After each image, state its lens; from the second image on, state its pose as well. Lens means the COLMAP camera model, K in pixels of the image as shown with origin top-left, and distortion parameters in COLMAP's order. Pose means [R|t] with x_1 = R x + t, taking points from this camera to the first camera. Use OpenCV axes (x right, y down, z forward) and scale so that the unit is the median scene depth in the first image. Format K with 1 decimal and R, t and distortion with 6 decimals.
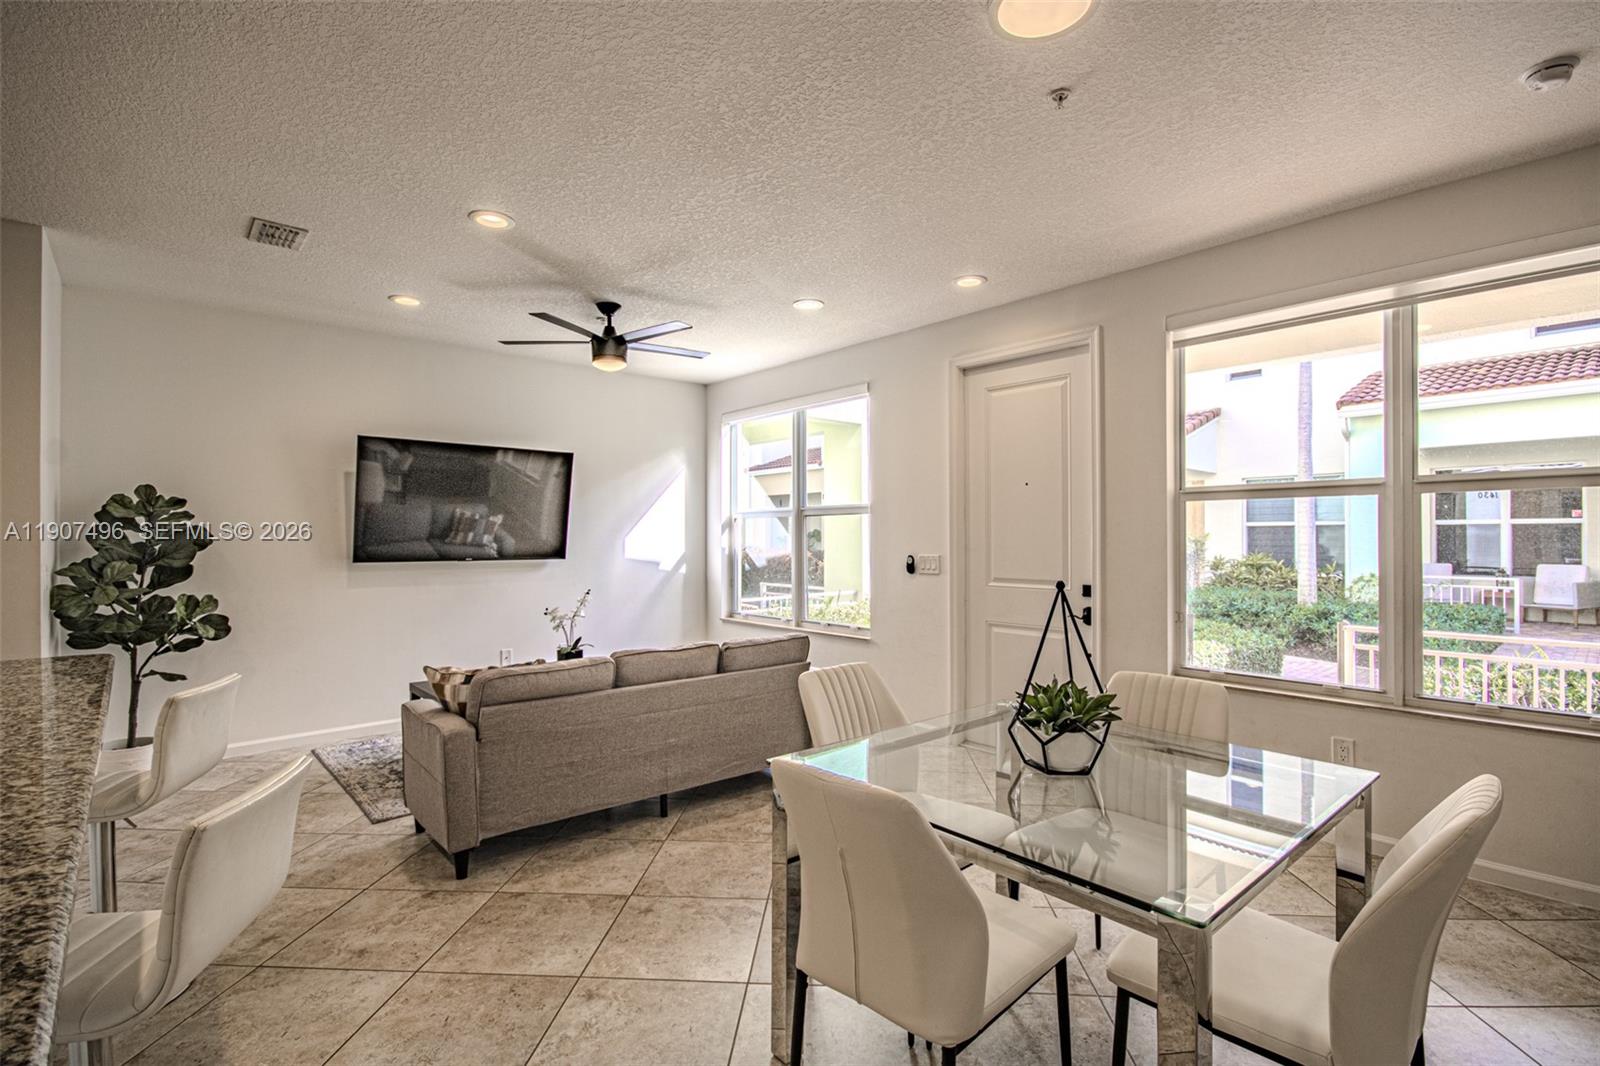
lens RADIAL K [[760.0, 0, 807.0], [0, 760.0, 532.1], [0, 0, 1]] dist [0.009894, -0.014096]
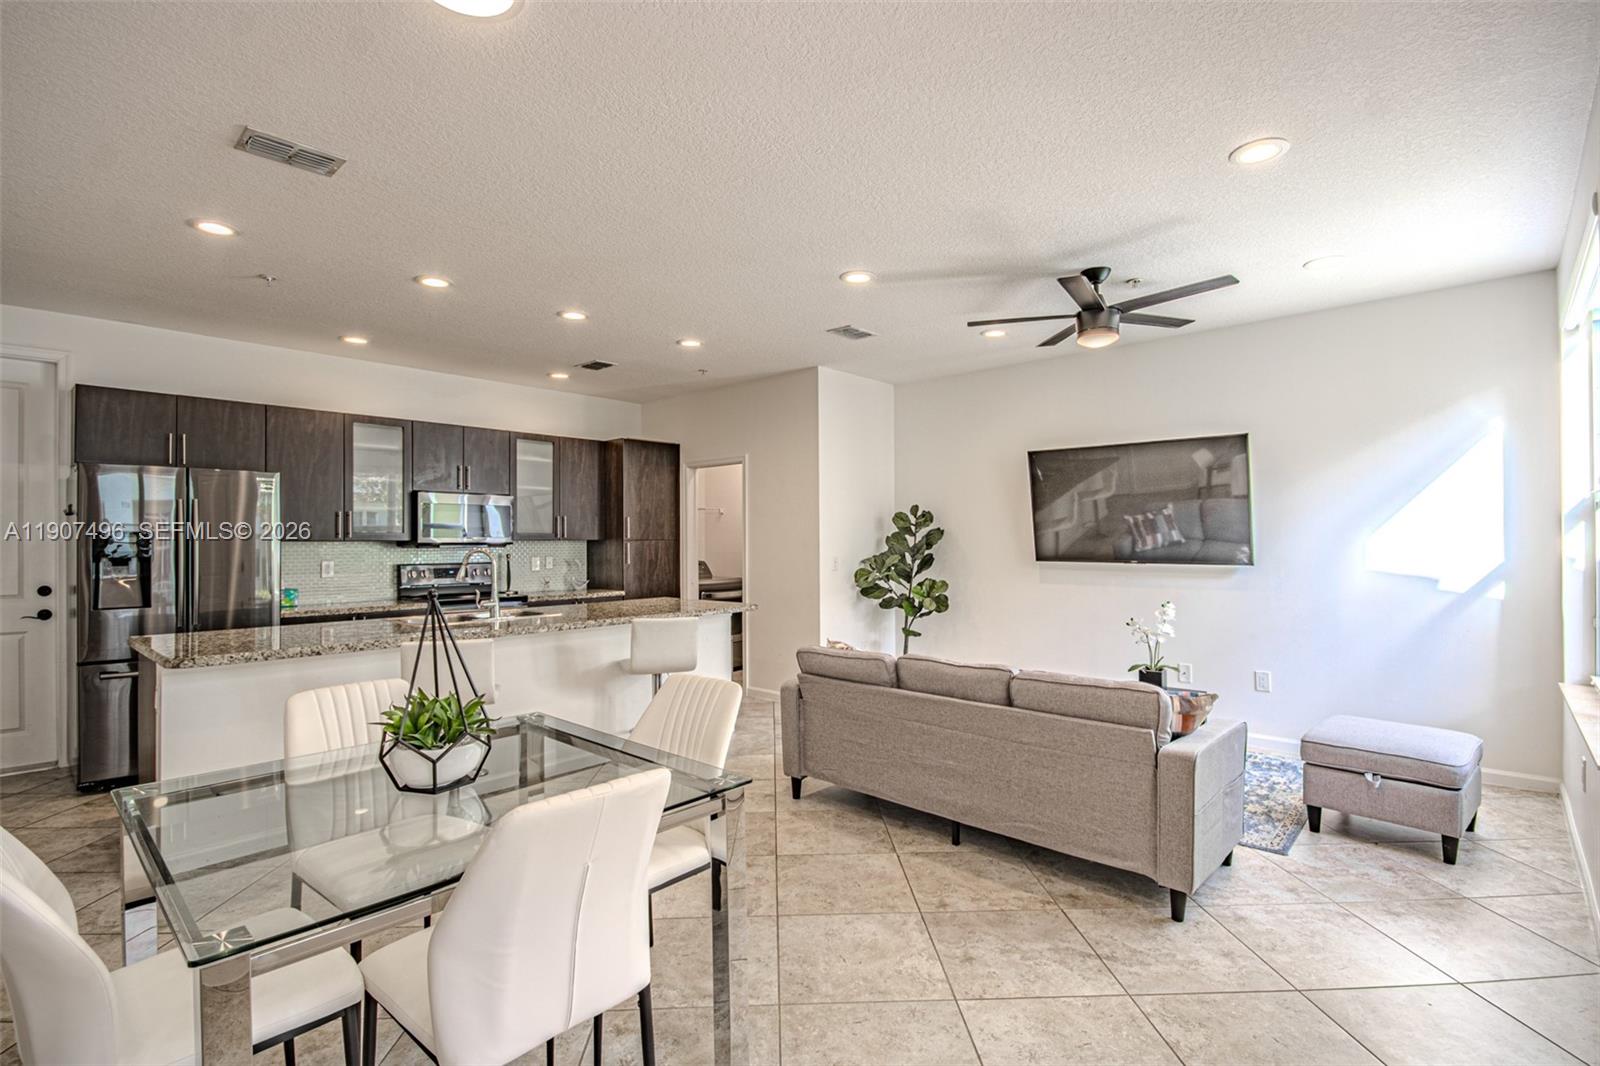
lens RADIAL K [[755.3, 0, 800.0], [0, 755.3, 533.0], [0, 0, 1]] dist [0.012945, -0.012366]
pose [[0.094862, -0.006580, -0.995469, 0.639008], [0.009879, 0.999935, -0.005668, 0.000136], [0.995441, -0.009297, 0.094921, 0.657639]]
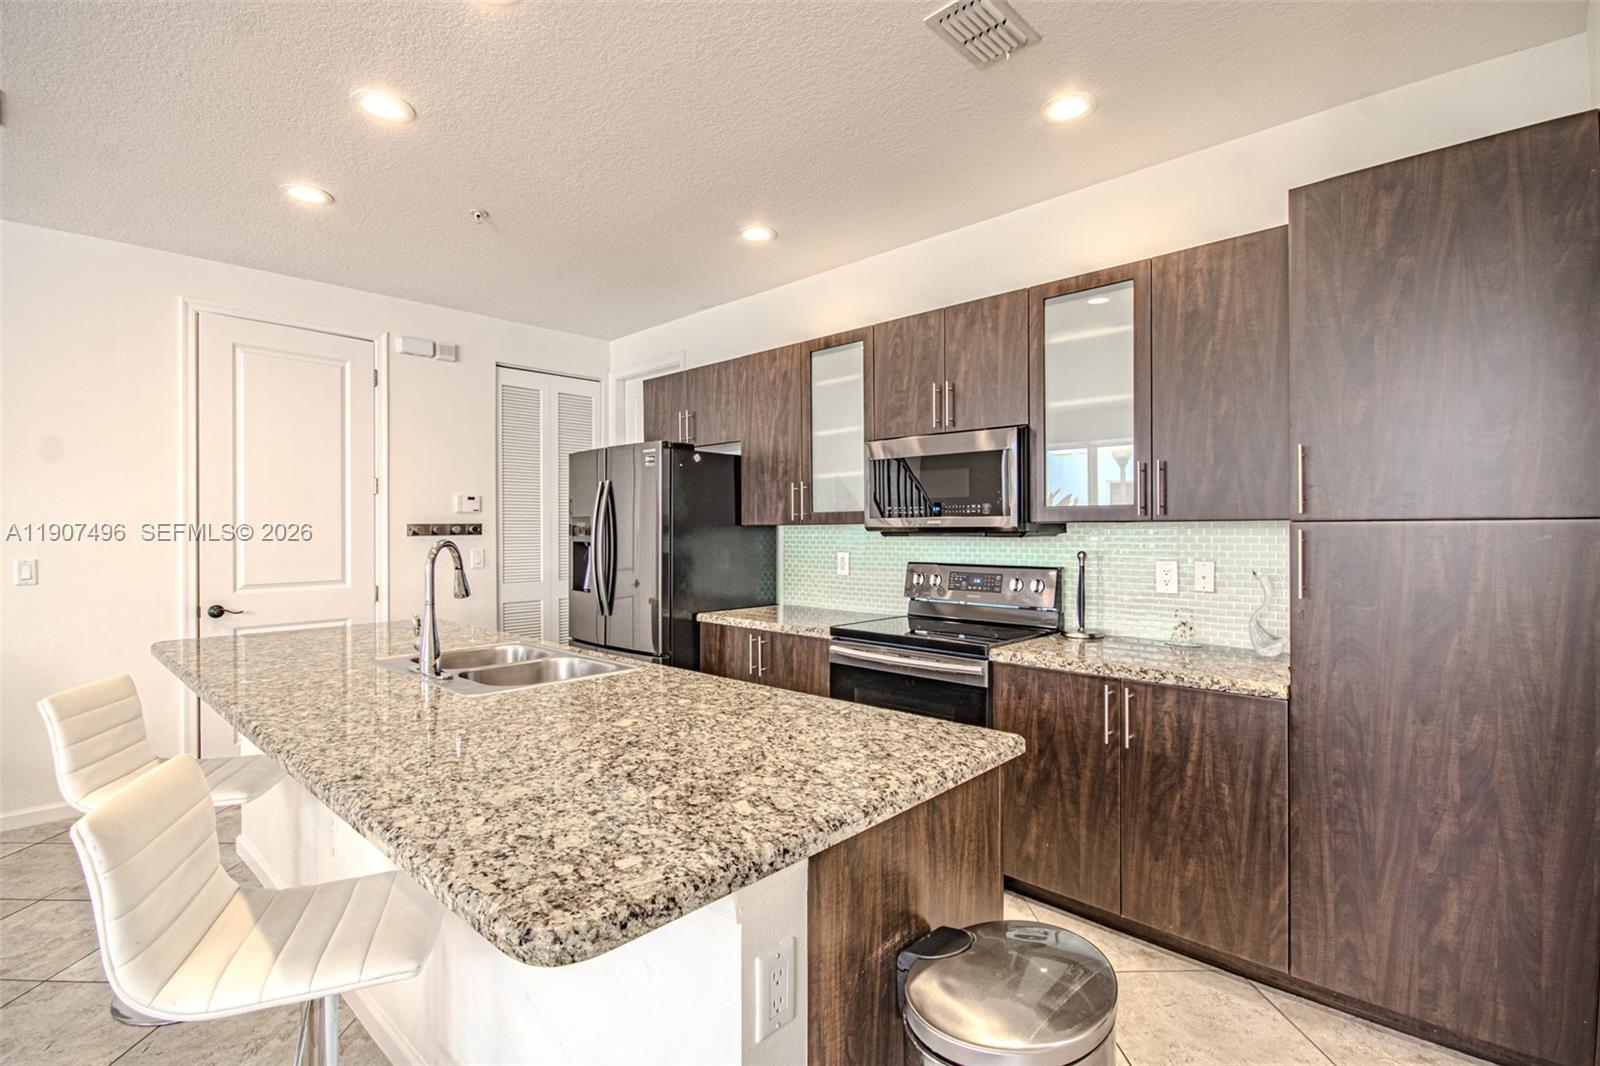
lens RADIAL K [[755.3, 0, 800.0], [0, 755.3, 533.0], [0, 0, 1]] dist [0.012945, -0.012366]
pose [[-0.995880, 0.007471, -0.090378, -0.675582], [0.007262, 0.999970, 0.002648, 0.006645], [0.090395, 0.001981, -0.995904, 0.919731]]
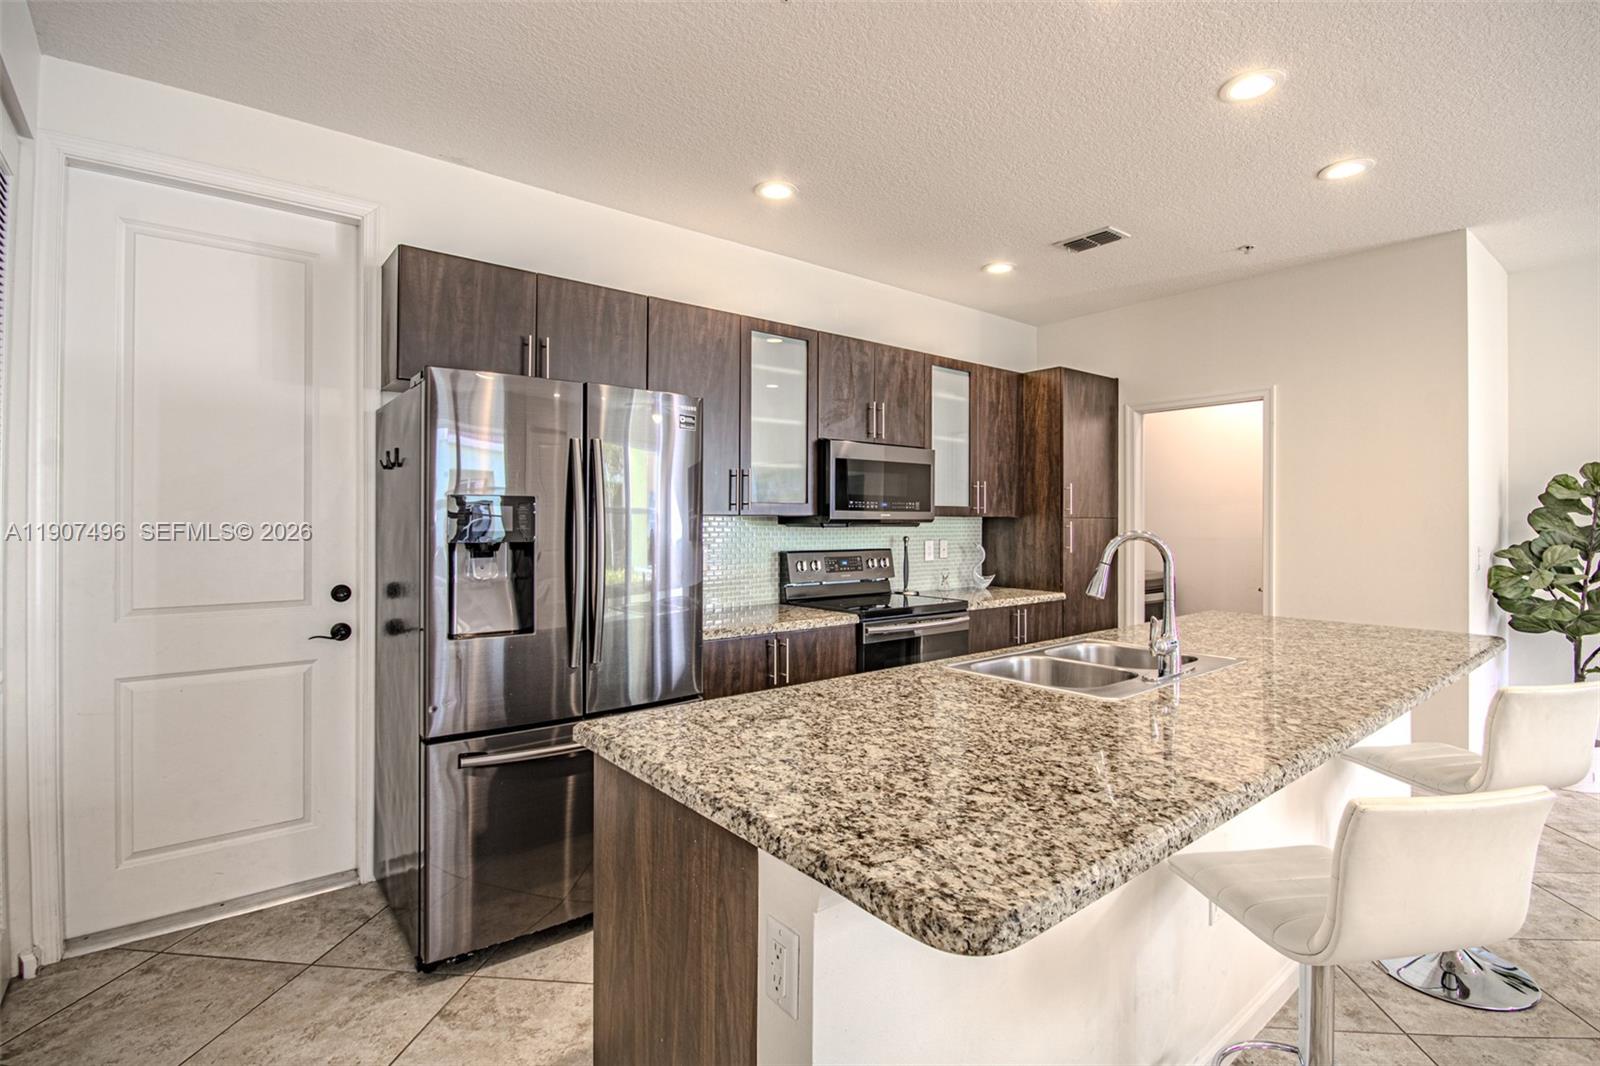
lens RADIAL K [[751.6, 0, 807.9], [0, 751.6, 514.8], [0, 0, 1]] dist [-0.003324, 0.000104]
pose [[-0.044001, -0.000478, -0.999031, 0.076146], [0.002344, 0.999997, -0.000582, -0.001437], [0.999029, -0.002368, -0.044000, 0.098193]]
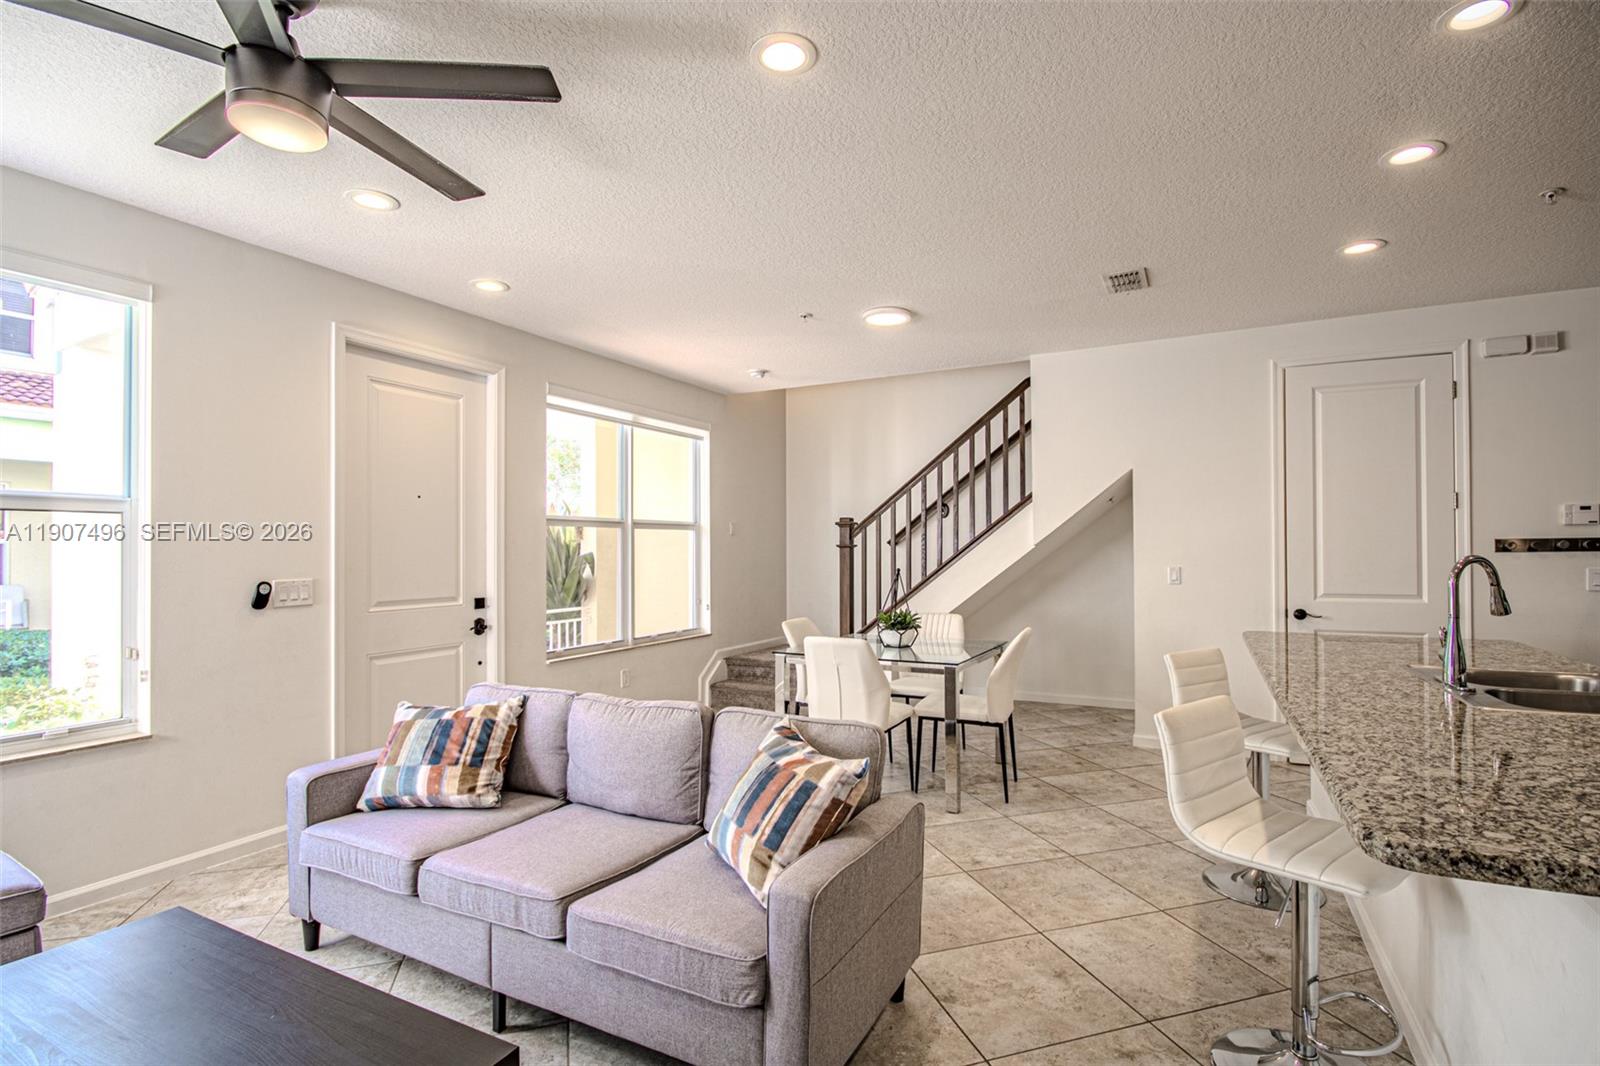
lens RADIAL K [[760.0, 0, 807.0], [0, 760.0, 532.1], [0, 0, 1]] dist [0.009894, -0.014096]
pose [[-0.372296, 0.026865, 0.927725, -0.885403], [0.003212, 0.999612, -0.027657, 0.008746], [-0.928109, -0.007317, -0.372238, 1.067162]]
